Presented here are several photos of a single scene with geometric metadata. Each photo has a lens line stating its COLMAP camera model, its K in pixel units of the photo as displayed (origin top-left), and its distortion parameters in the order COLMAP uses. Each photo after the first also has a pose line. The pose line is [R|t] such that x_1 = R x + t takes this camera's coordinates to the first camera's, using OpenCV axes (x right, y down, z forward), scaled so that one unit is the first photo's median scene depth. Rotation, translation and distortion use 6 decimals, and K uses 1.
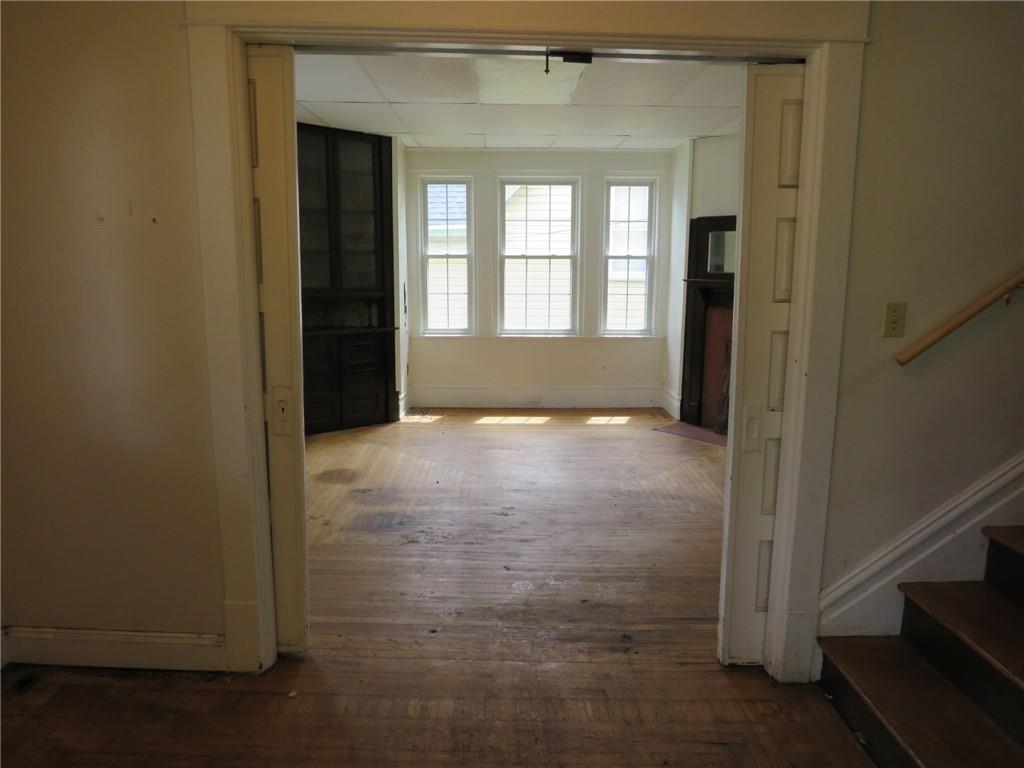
lens RADIAL K [[727.5, 0, 506.1], [0, 727.5, 385.2], [0, 0, 1]] dist [-0.022635, 0.012575]
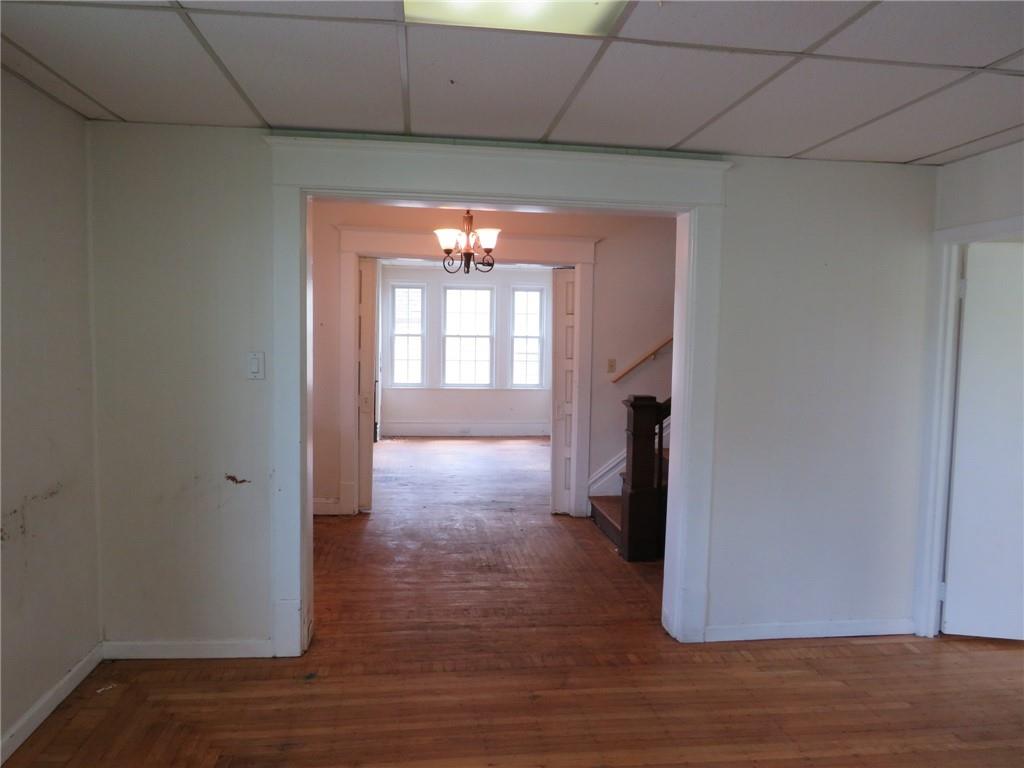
lens RADIAL K [[727.5, 0, 514.2], [0, 727.5, 382.8], [0, 0, 1]] dist [-0.022635, 0.012575]
pose [[0.993325, 0.004291, 0.115270, -0.094528], [0.007651, 0.994656, -0.102960, 0.211533], [-0.115095, 0.103155, 0.987984, -1.366926]]
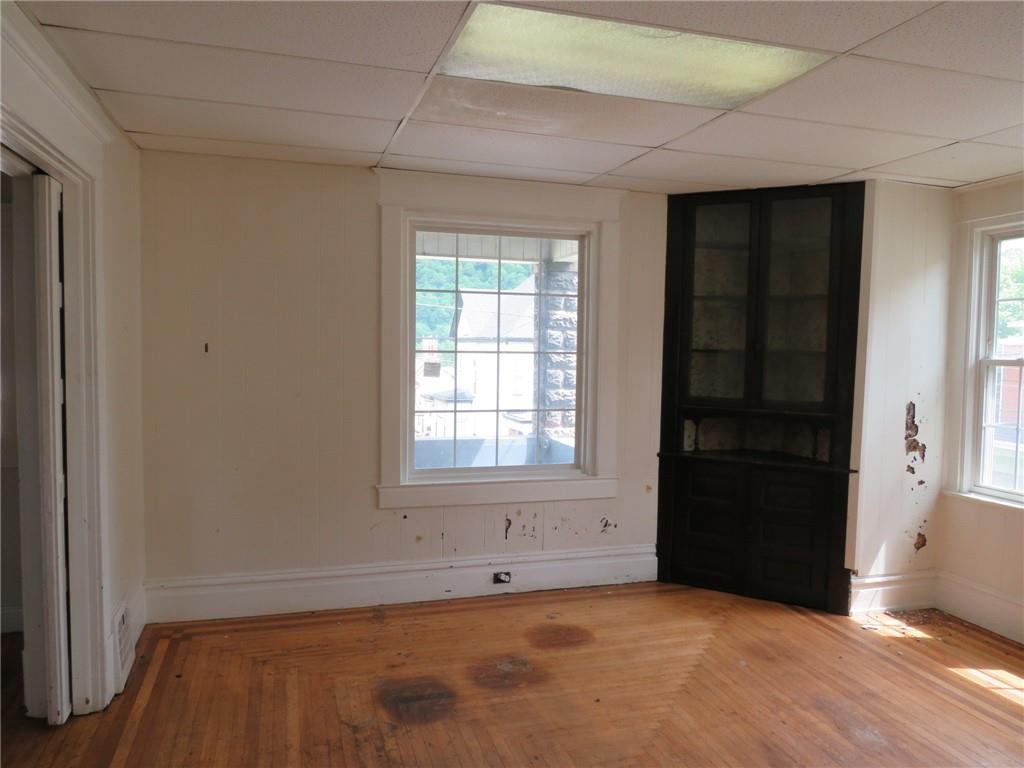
lens RADIAL K [[727.5, 0, 502.5], [0, 727.5, 387.4], [0, 0, 1]] dist [-0.022635, 0.012575]
pose [[0.290582, 0.053165, -0.955372, 0.896933], [-0.177275, 0.984161, 0.000847, -0.236801], [0.940285, 0.169117, 0.295404, 1.245287]]
